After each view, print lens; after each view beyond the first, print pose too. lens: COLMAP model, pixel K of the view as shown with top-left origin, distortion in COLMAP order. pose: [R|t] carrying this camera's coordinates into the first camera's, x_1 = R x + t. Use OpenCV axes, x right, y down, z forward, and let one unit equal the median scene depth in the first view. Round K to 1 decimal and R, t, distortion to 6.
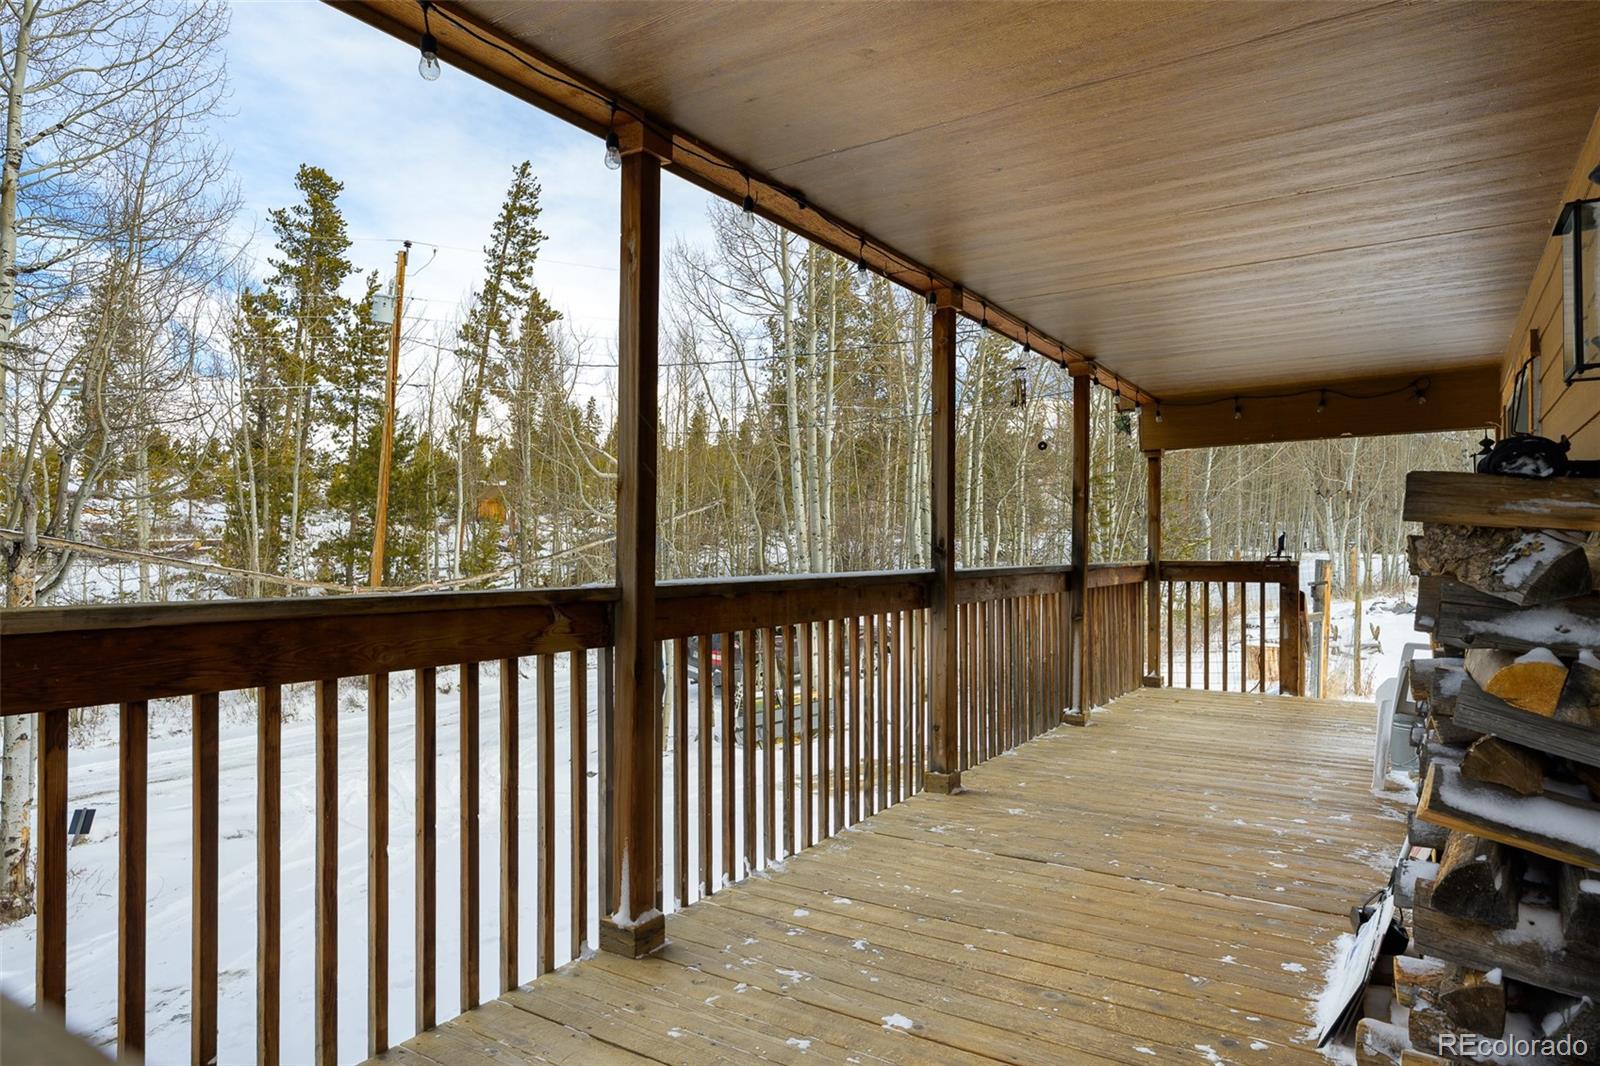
lens RADIAL K [[950.6, 0, 793.3], [0, 950.6, 536.9], [0, 0, 1]] dist [-0.005586, 0.000409]
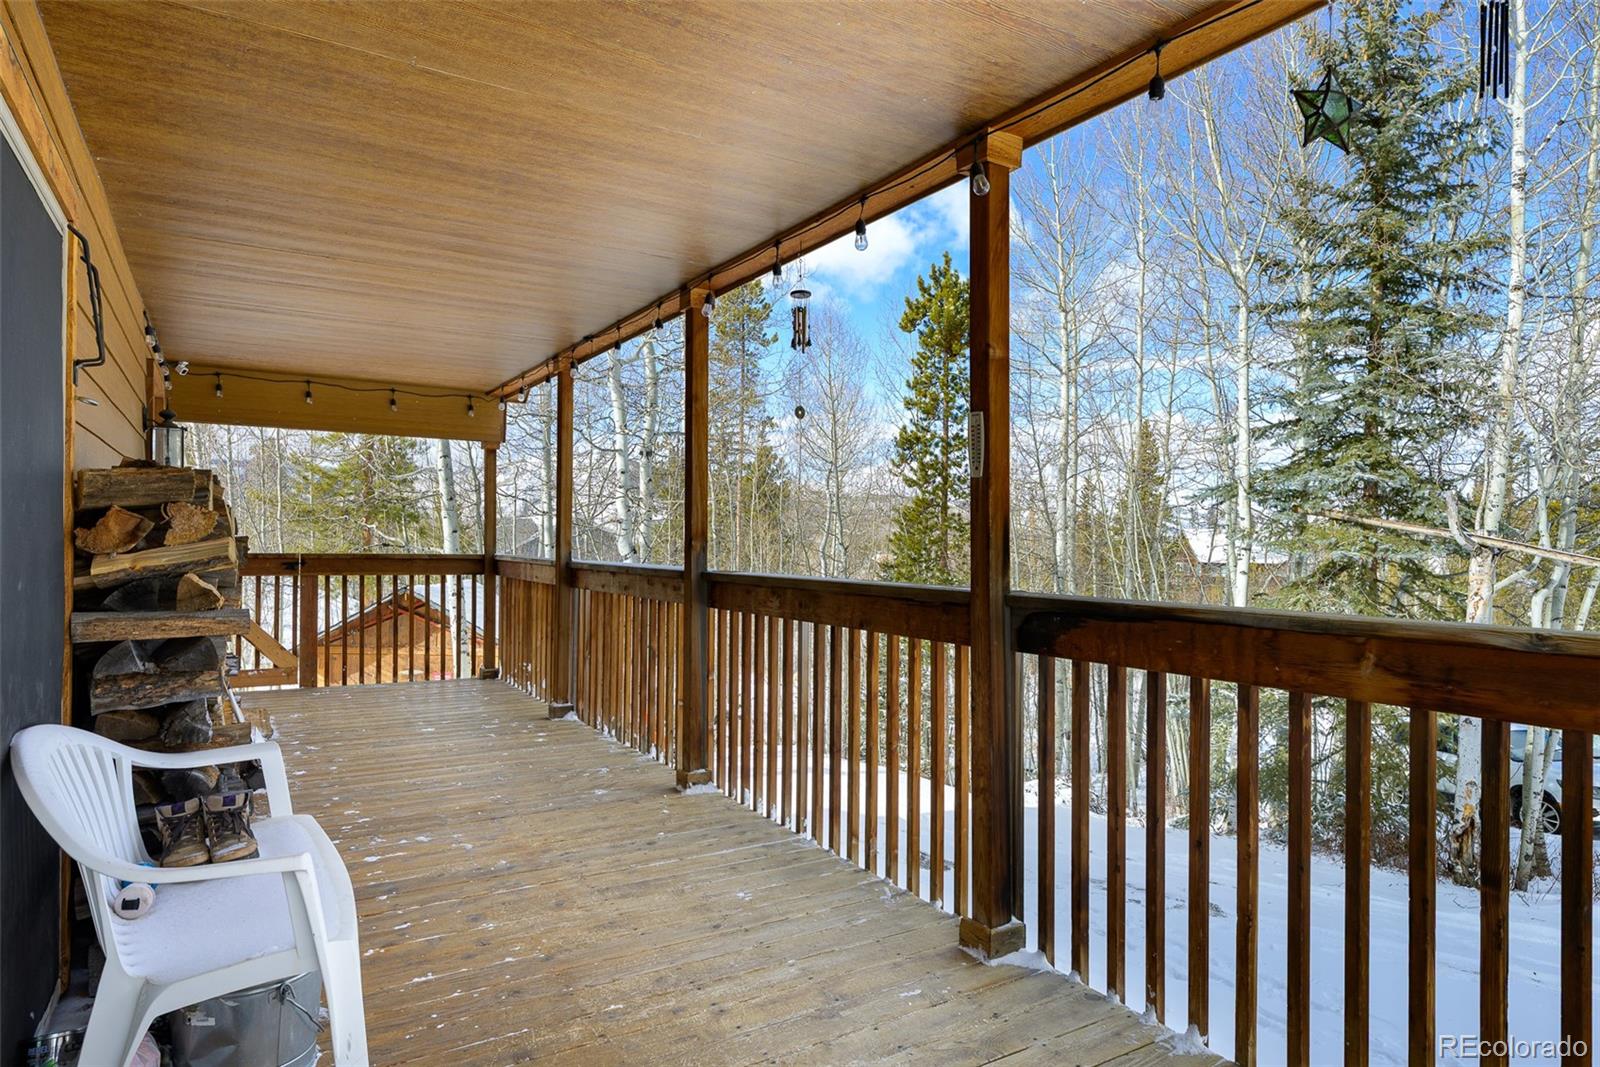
lens RADIAL K [[950.6, 0, 793.4], [0, 950.6, 541.3], [0, 0, 1]] dist [-0.005586, 0.000409]
pose [[-0.433804, -0.011454, -0.900934, 1.066164], [-0.002492, 0.999931, -0.011513, 0.015997], [0.901004, -0.002749, -0.433802, 1.597361]]
